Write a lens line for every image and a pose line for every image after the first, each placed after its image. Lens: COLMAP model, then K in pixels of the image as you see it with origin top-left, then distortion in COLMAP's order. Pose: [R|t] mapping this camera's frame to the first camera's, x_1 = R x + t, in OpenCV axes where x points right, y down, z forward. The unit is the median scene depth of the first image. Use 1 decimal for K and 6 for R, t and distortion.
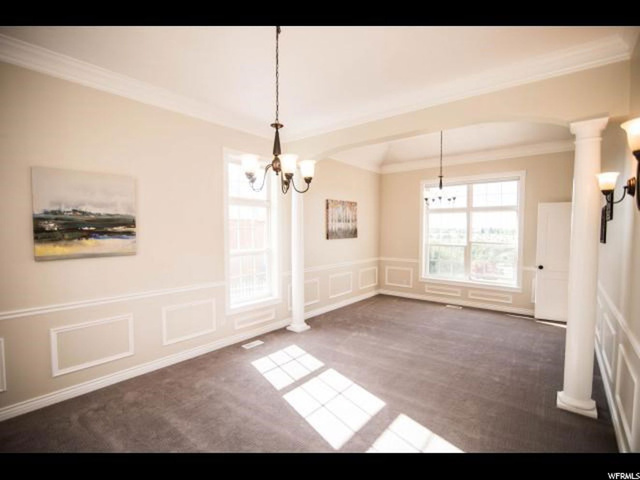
lens RADIAL K [[294.1, 0, 317.1], [0, 294.1, 241.8], [0, 0, 1]] dist [-0.015598, -0.000266]
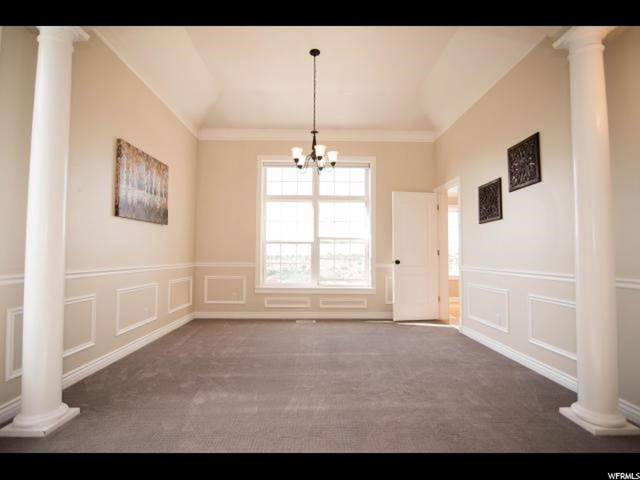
lens RADIAL K [[312.1, 0, 308.8], [0, 312.1, 239.9], [0, 0, 1]] dist [-0.019538, -0.000337]
pose [[0.768891, 0.038382, 0.638226, -0.048253], [0.018282, 0.996469, -0.081951, 0.081405], [-0.639118, 0.074680, 0.765474, 0.380744]]
